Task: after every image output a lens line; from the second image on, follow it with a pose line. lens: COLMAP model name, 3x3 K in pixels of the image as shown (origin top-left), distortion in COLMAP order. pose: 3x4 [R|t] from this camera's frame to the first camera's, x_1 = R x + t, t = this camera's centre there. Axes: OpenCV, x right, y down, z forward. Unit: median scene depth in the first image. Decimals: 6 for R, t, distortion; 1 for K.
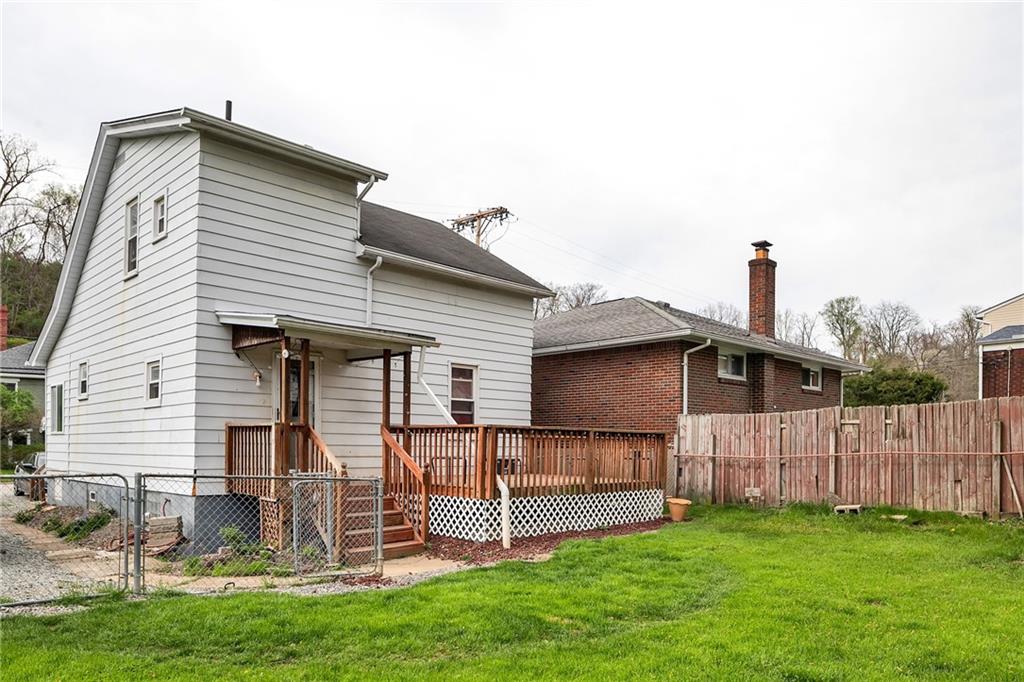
lens RADIAL K [[703.4, 0, 512.0], [0, 703.4, 341.0], [0, 0, 1]] dist [0.003572, 0.001134]
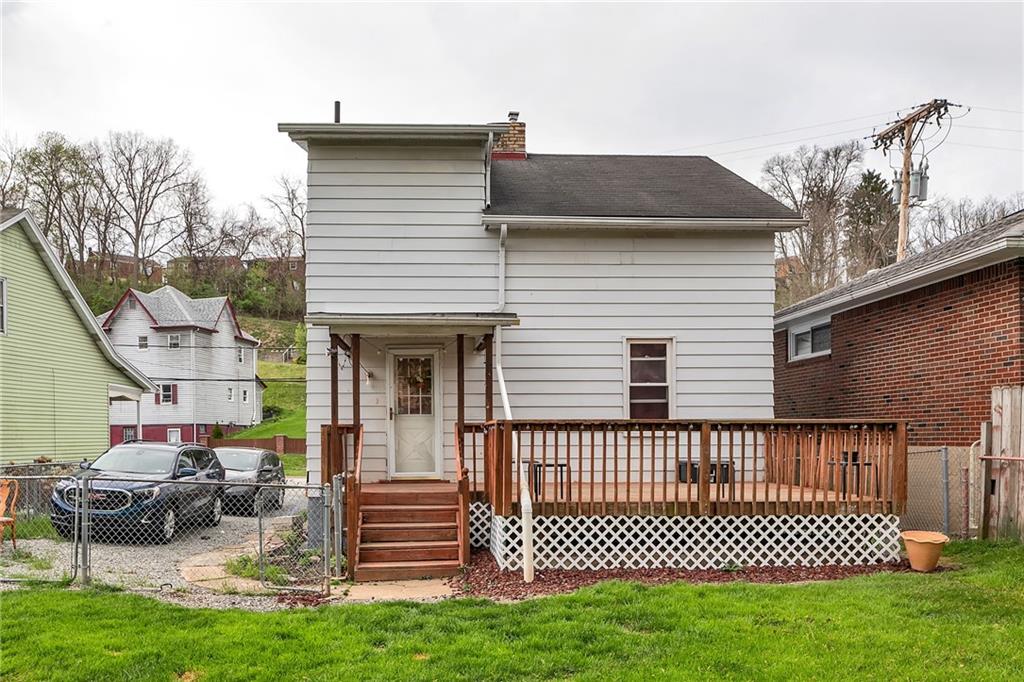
lens RADIAL K [[787.0, 0, 512.0], [0, 787.0, 341.0], [0, 0, 1]] dist [-0.000018, 0.002920]
pose [[0.729767, -0.094431, -0.677143, 0.413530], [0.111556, 0.993589, -0.018336, 0.035794], [0.674533, -0.062158, 0.735623, 0.271942]]
